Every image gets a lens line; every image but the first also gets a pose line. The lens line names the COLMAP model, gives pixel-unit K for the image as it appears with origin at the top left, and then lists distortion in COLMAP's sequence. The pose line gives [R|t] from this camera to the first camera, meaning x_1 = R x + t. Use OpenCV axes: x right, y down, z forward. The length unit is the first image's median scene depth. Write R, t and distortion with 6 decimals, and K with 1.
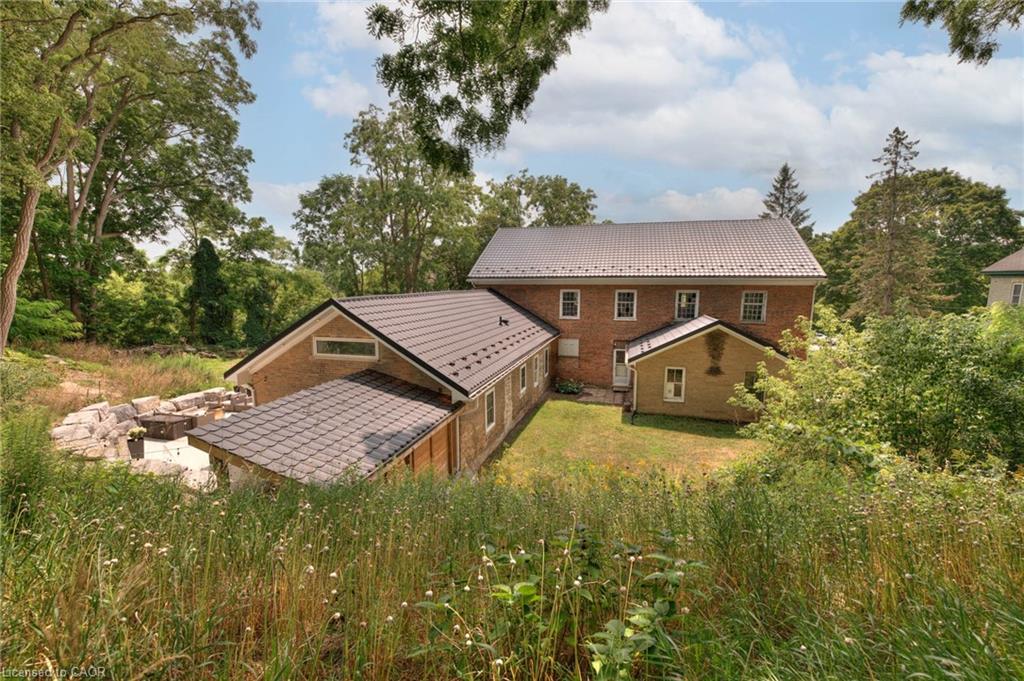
lens RADIAL K [[414.4, 0, 515.2], [0, 414.4, 340.5], [0, 0, 1]] dist [0.001182, 0.000087]
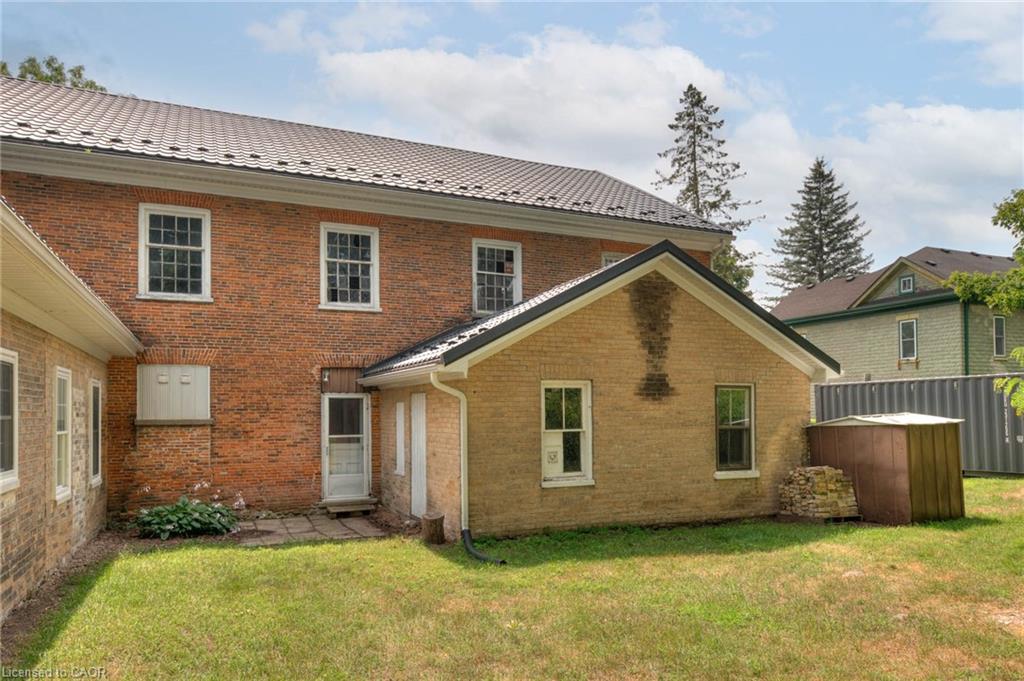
lens RADIAL K [[683.7, 0, 509.4], [0, 683.7, 407.6], [0, 0, 1]] dist [0.001158, -0.000358]
pose [[0.772022, 0.002745, 0.635590, -0.001196], [0.097959, 0.987529, -0.123252, 0.118506], [-0.628002, 0.157415, 0.762125, 0.482467]]
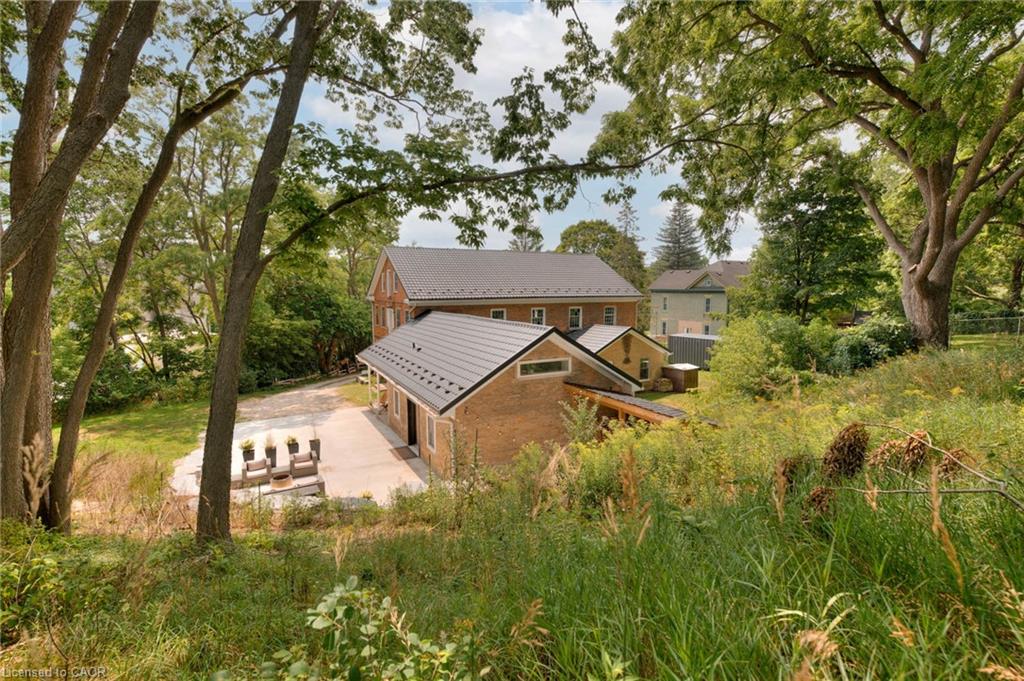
lens RADIAL K [[472.1, 0, 512.0], [0, 472.1, 342.1], [0, 0, 1]] dist [0.000795, 0.000021]
pose [[0.715655, -0.080155, 0.693839, -0.777035], [0.098453, 0.995051, 0.013404, -0.045432], [-0.691480, 0.058718, 0.720005, 0.036658]]
